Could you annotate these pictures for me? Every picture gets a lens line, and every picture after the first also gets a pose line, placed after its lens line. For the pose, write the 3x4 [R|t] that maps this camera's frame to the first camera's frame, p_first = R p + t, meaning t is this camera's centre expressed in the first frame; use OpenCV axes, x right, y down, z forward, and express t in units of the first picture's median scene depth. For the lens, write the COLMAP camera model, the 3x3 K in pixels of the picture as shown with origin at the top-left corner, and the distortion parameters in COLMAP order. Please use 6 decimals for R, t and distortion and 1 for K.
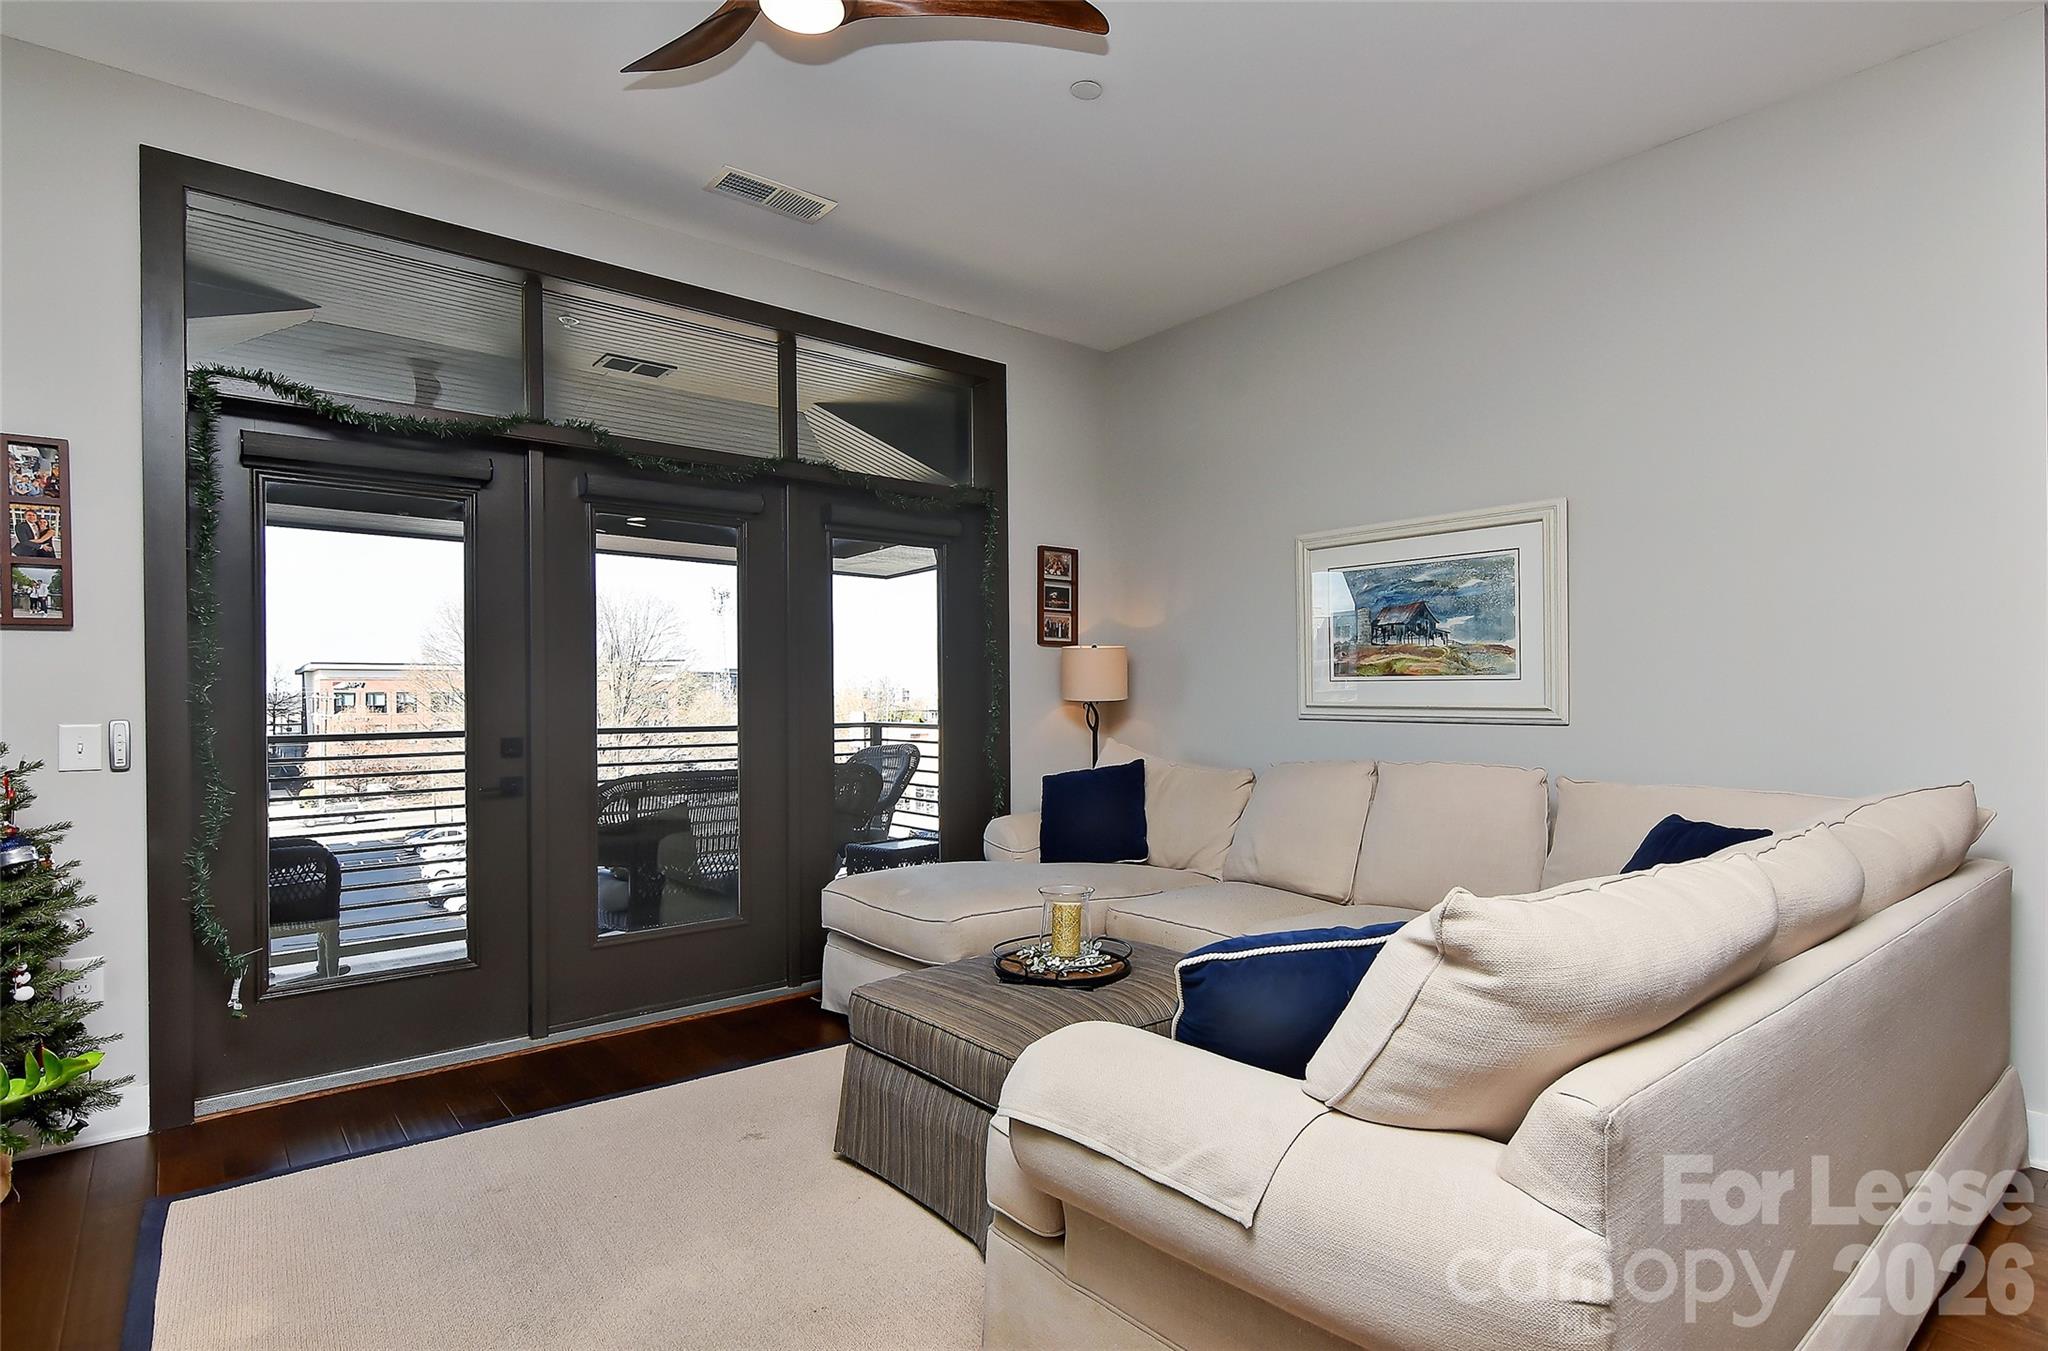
lens RADIAL K [[1055.4, 0, 1014.6], [0, 1055.4, 703.4], [0, 0, 1]] dist [0.017661, -0.001845]
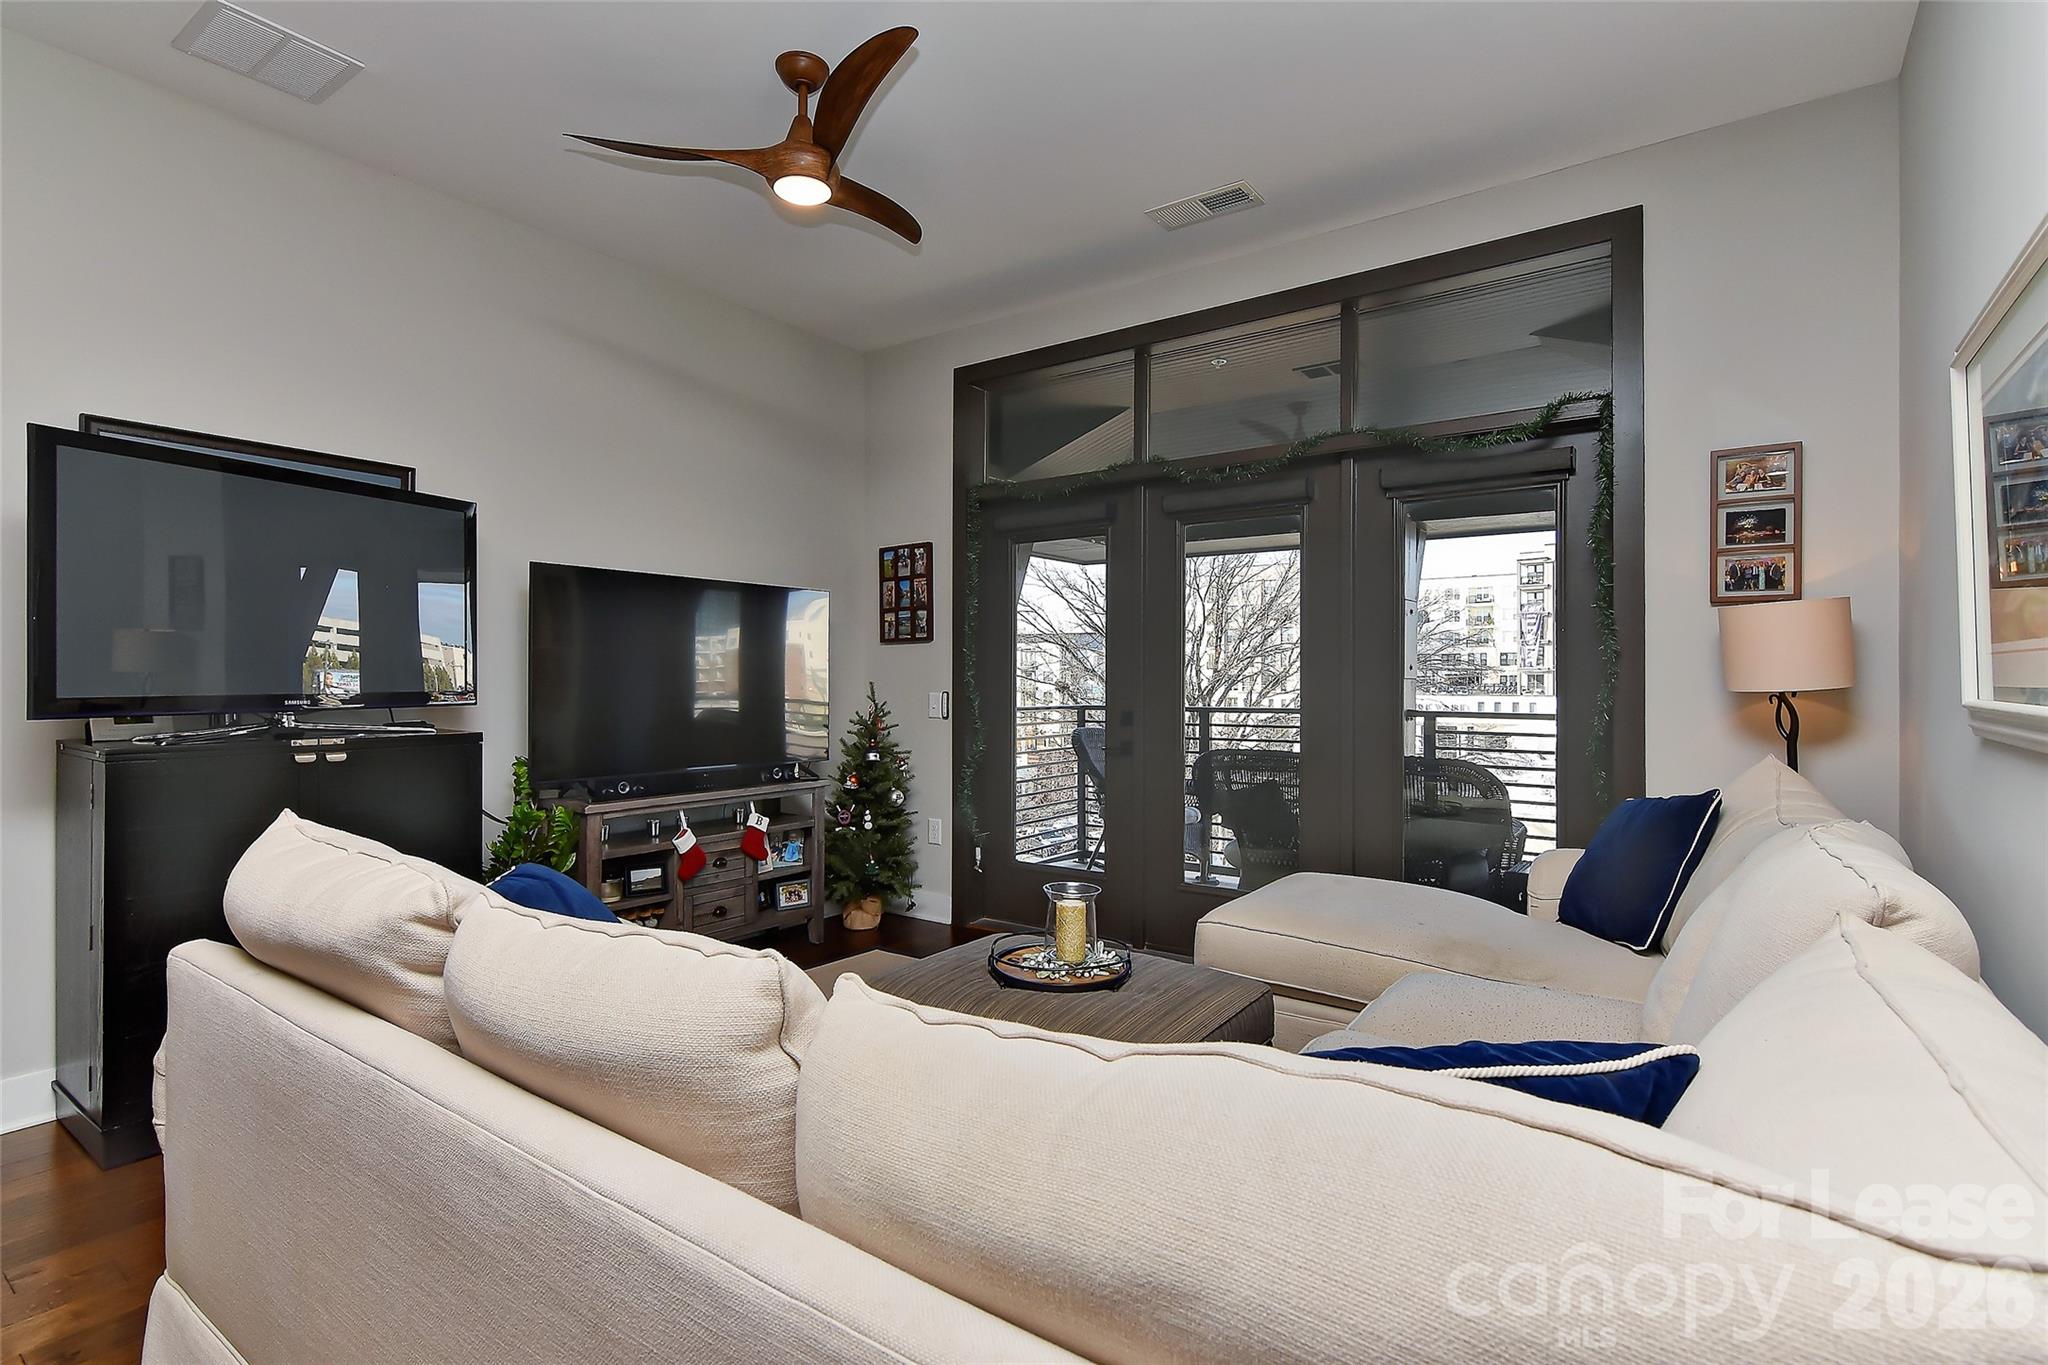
lens RADIAL K [[1057.3, 0, 1062.3], [0, 1057.3, 673.3], [0, 0, 1]] dist [0.031539, -0.000407]
pose [[0.241094, -0.000816, -0.970501, 0.665048], [-0.011330, 0.999929, -0.003656, -0.007126], [0.970436, 0.011877, 0.241068, 0.530065]]
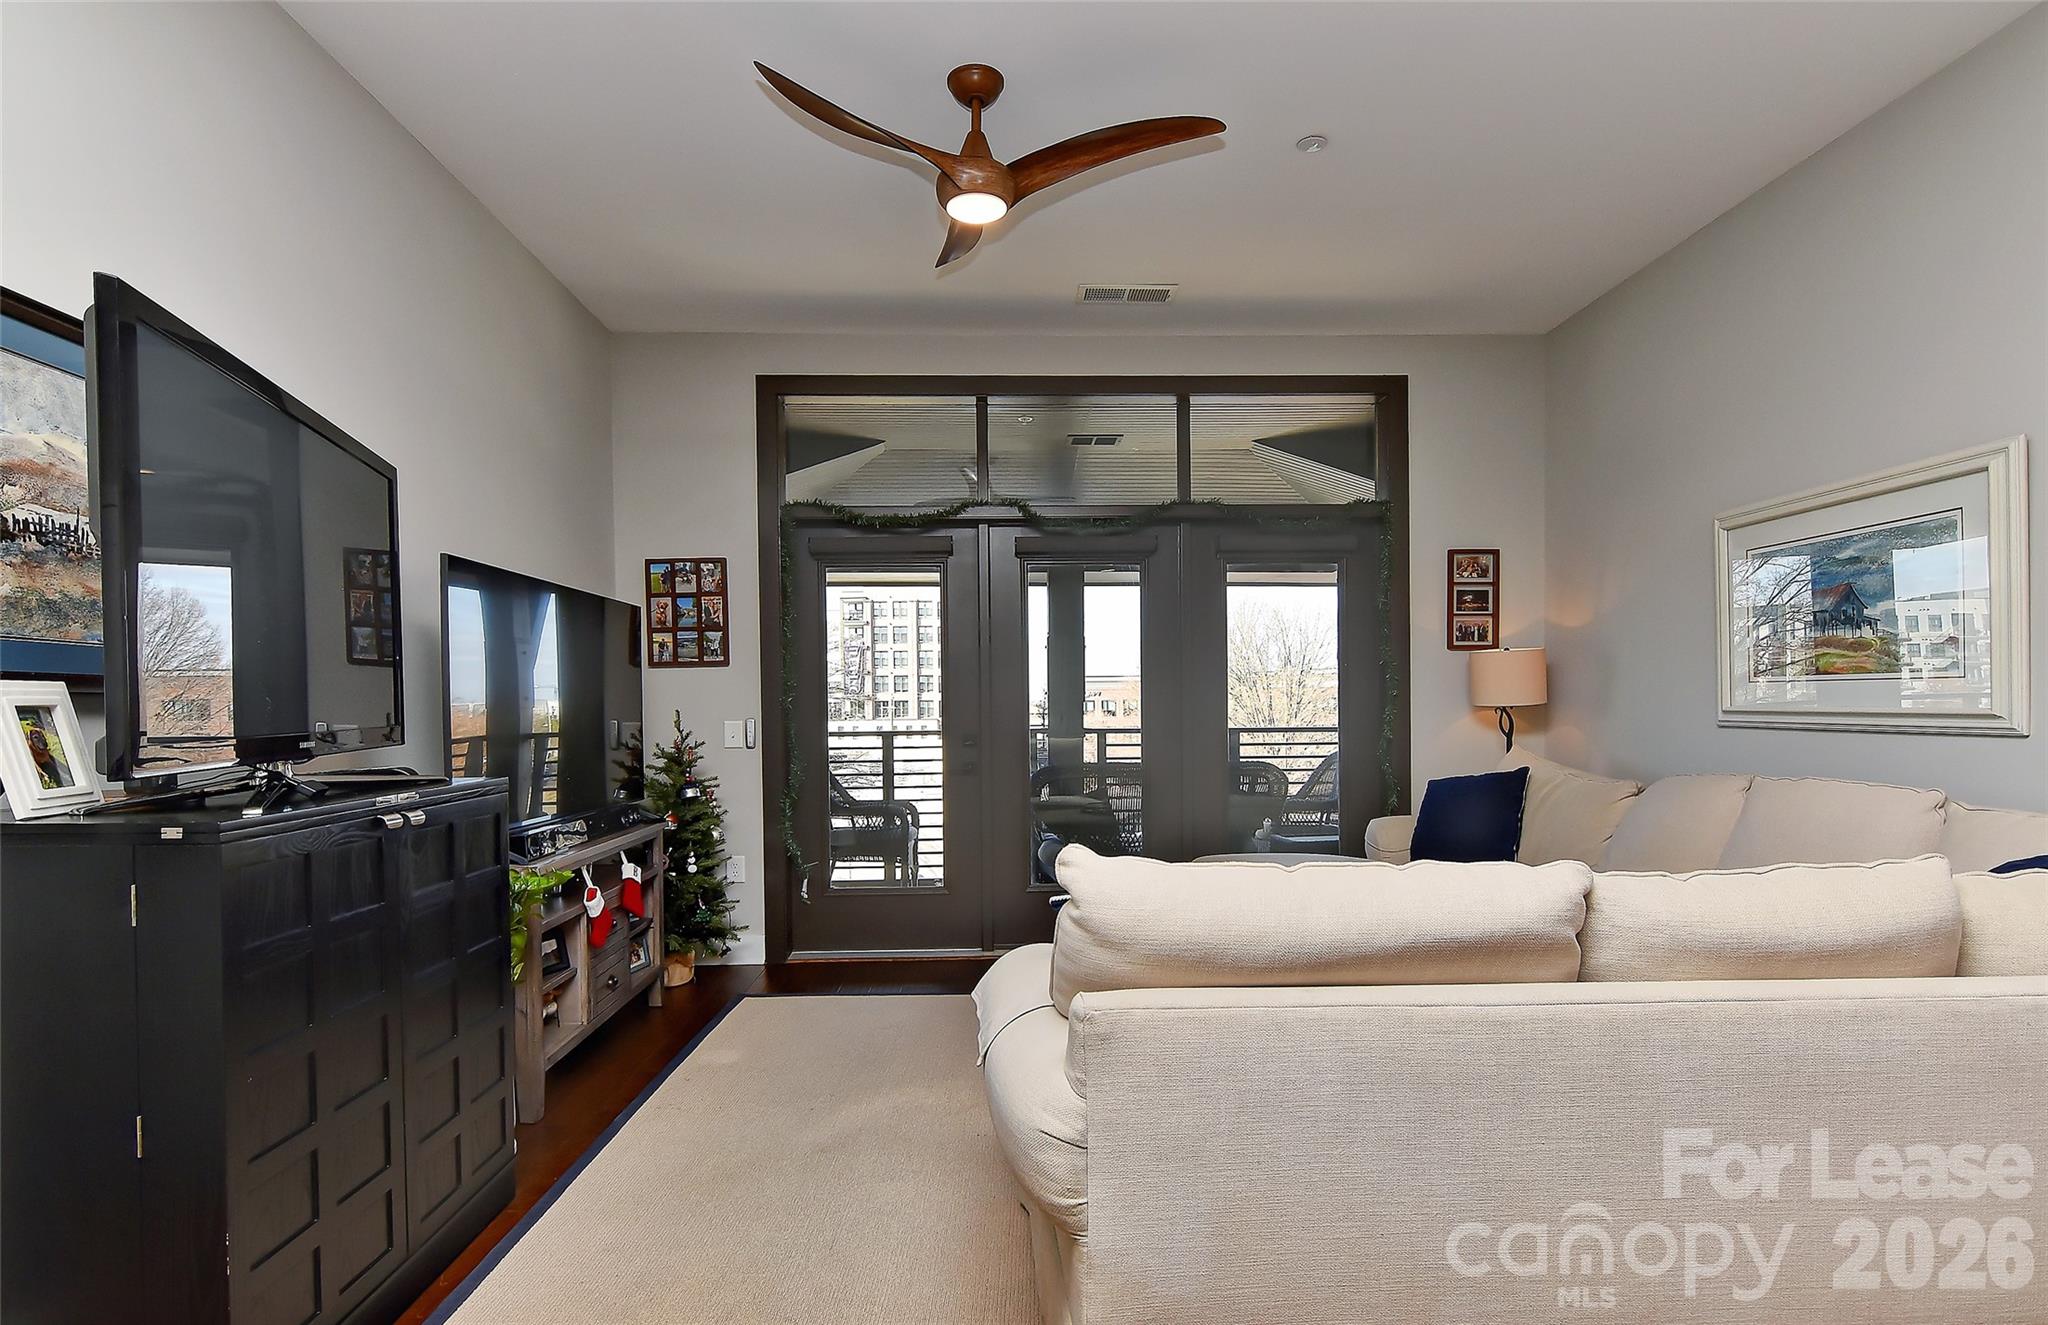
lens RADIAL K [[1038.0, 0, 1024.6], [0, 1038.0, 728.2], [0, 0, 1]] dist [0.000375, -0.000591]
pose [[0.786397, 0.010956, -0.617624, 0.367719], [0.000548, 0.999830, 0.018434, 0.000427], [0.617721, -0.014835, 0.786258, -0.020324]]
